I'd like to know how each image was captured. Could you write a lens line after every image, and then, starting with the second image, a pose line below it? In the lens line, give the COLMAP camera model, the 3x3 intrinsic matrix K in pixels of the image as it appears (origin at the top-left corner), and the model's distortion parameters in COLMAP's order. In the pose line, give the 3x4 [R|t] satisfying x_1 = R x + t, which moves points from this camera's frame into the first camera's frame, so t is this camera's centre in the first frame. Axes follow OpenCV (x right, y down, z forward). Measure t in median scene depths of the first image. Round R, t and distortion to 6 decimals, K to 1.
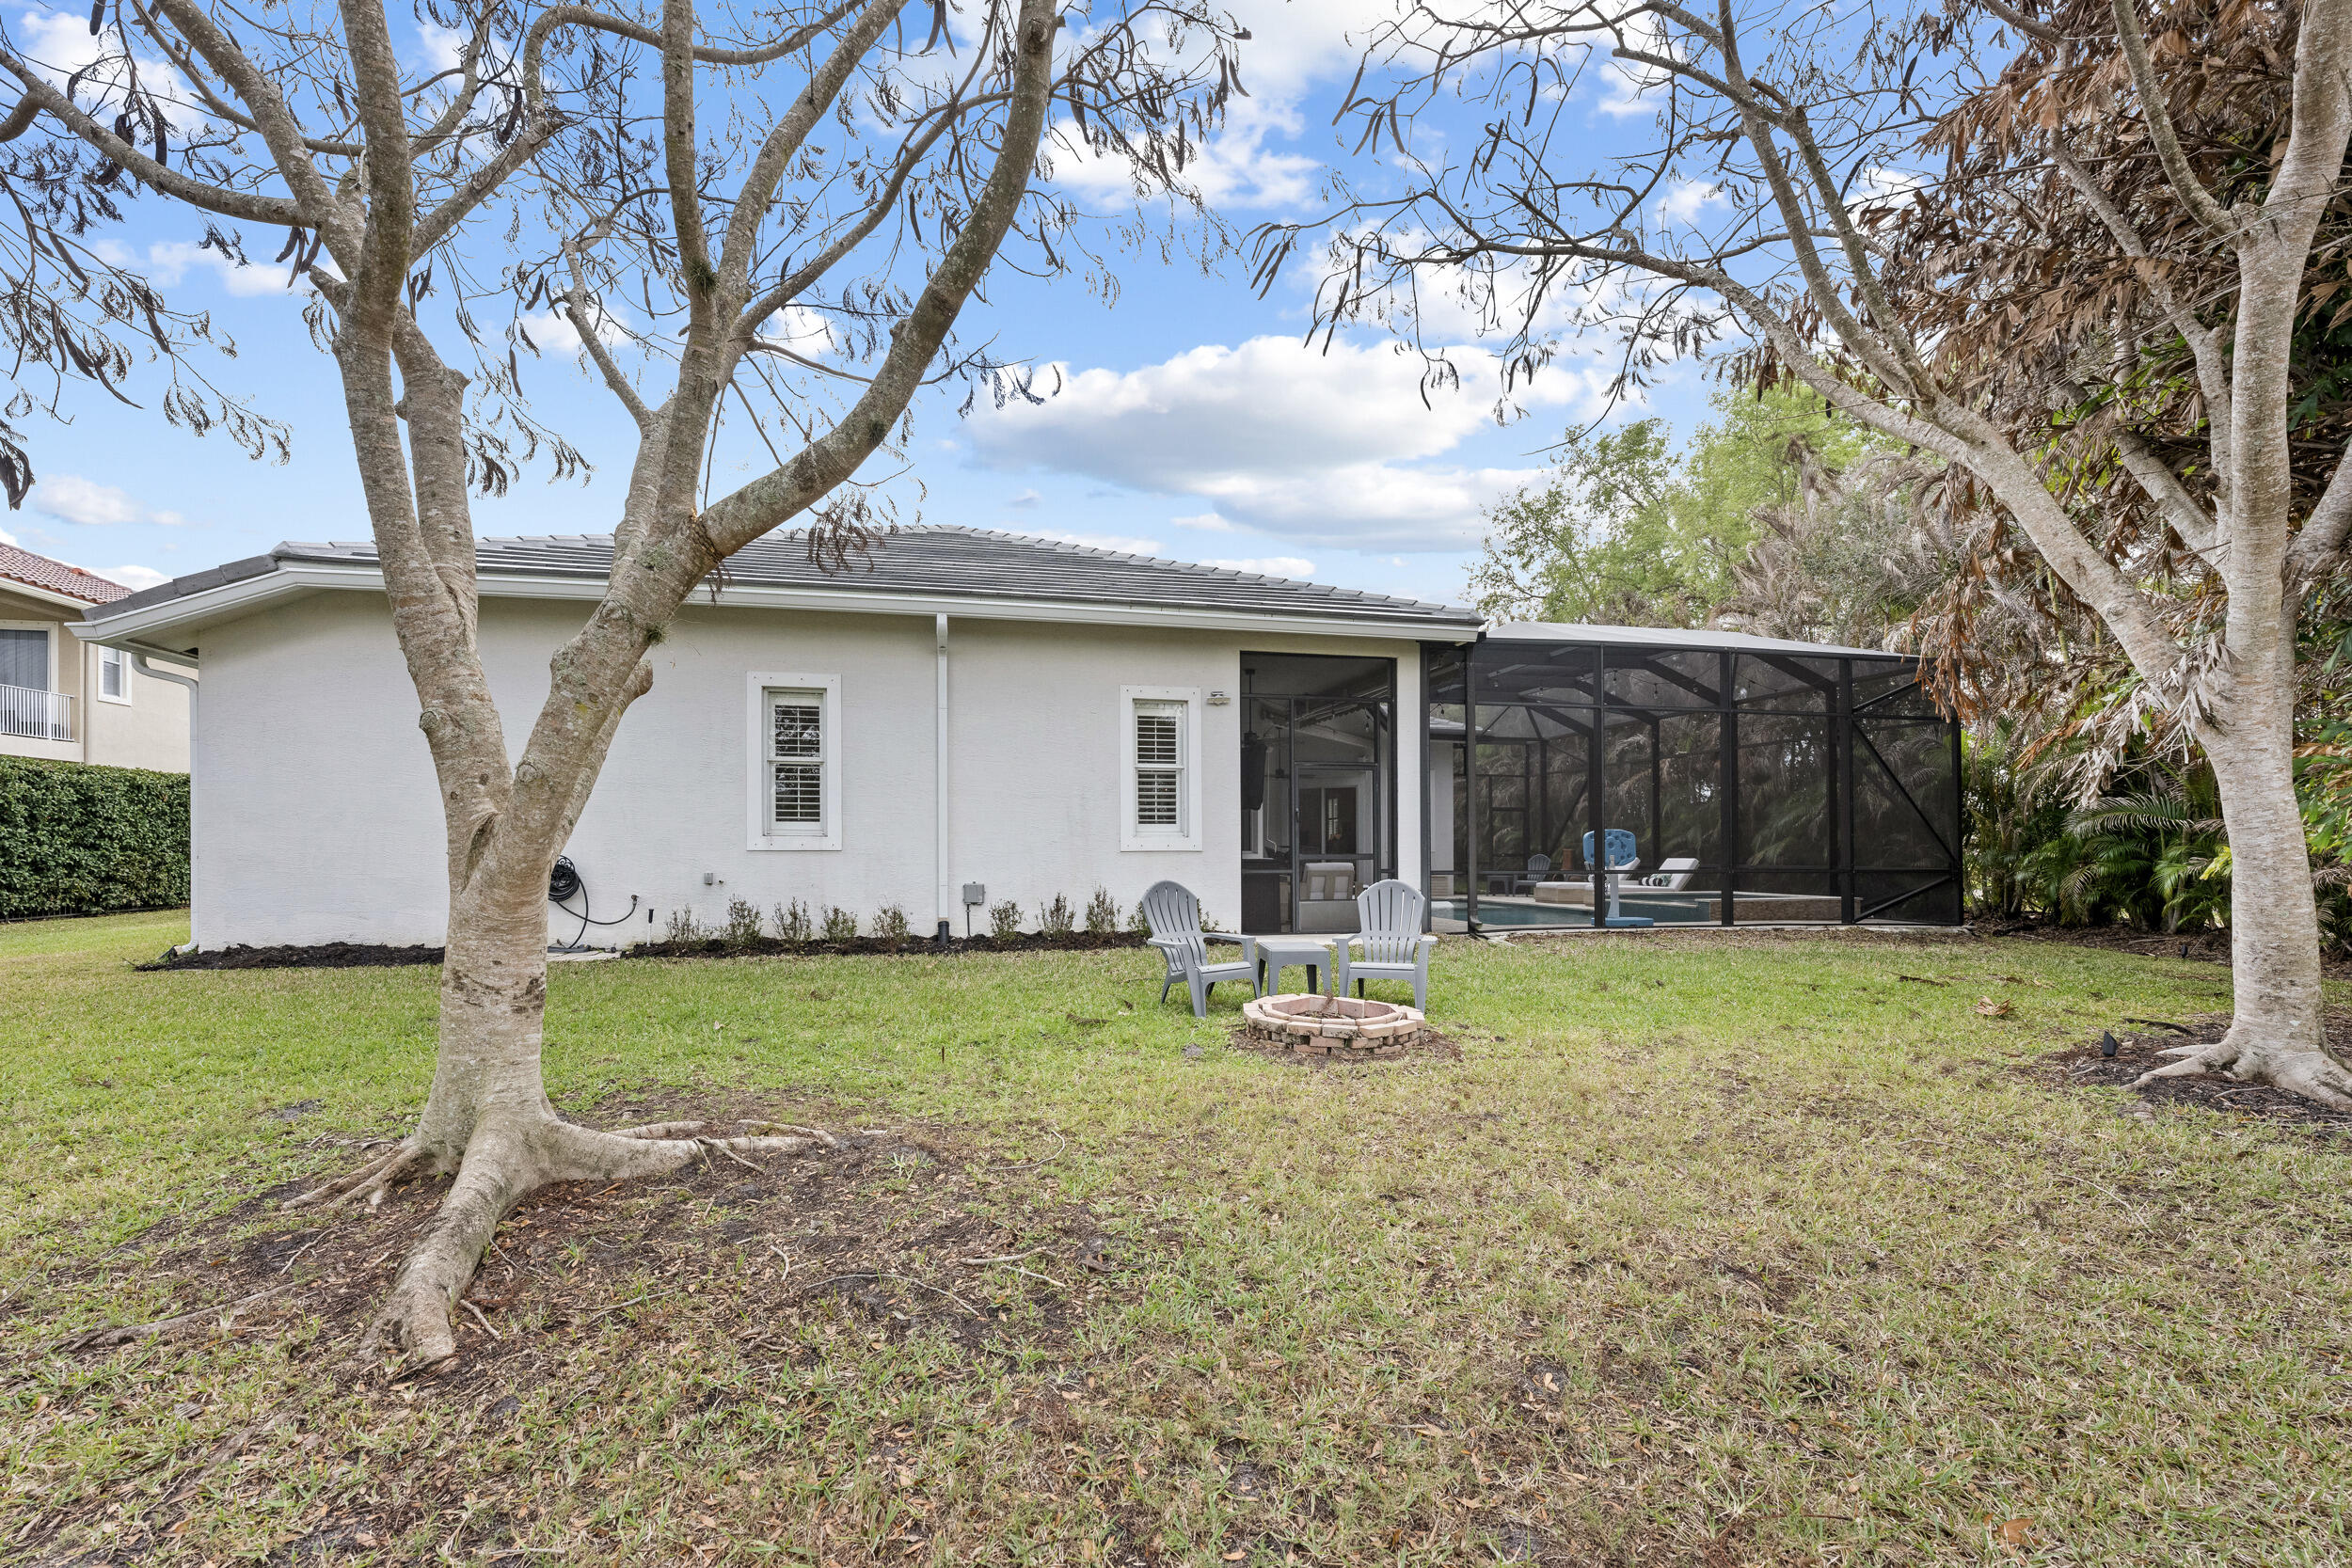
lens RADIAL K [[996.7, 0, 1171.3], [0, 996.7, 810.5], [0, 0, 1]] dist [0.009705, 0.000209]
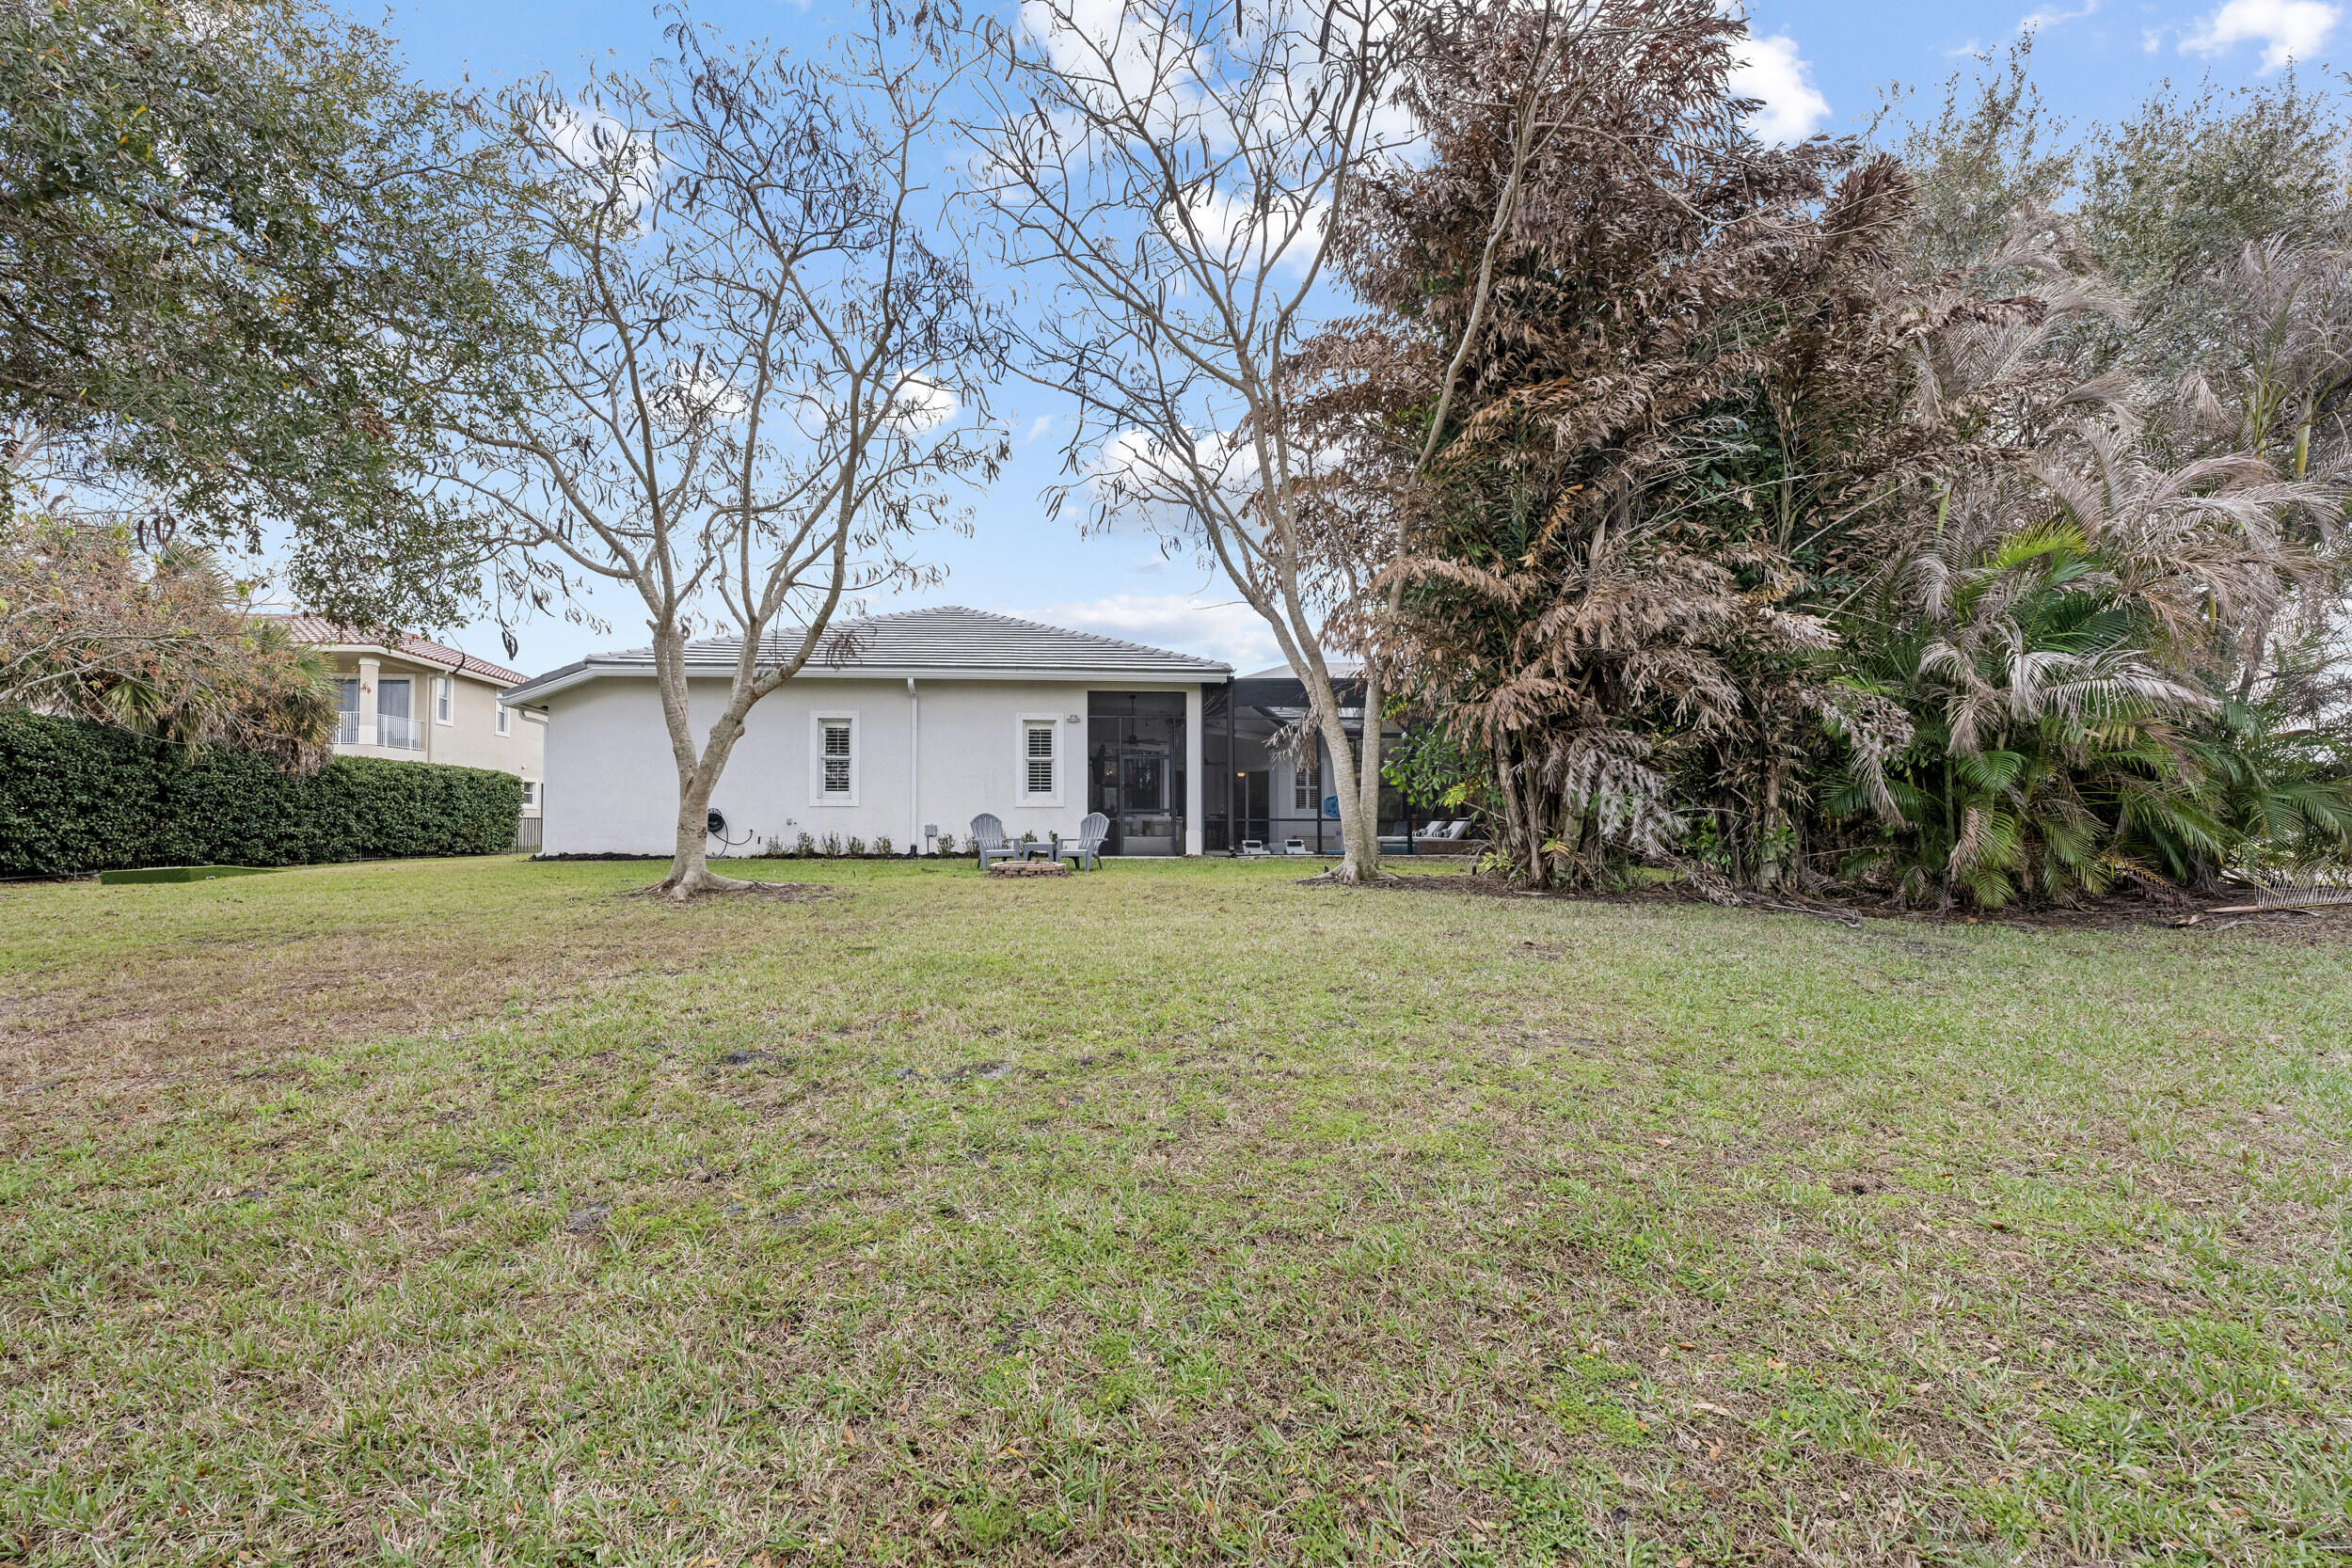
lens RADIAL K [[942.1, 0, 1169.1], [0, 942.1, 772.4], [0, 0, 1]] dist [-0.002173, 0.000051]
pose [[0.994935, -0.009994, -0.100023, 0.404312], [0.007105, 0.999548, -0.029200, 0.031643], [0.100269, 0.028342, 0.994557, -0.655963]]
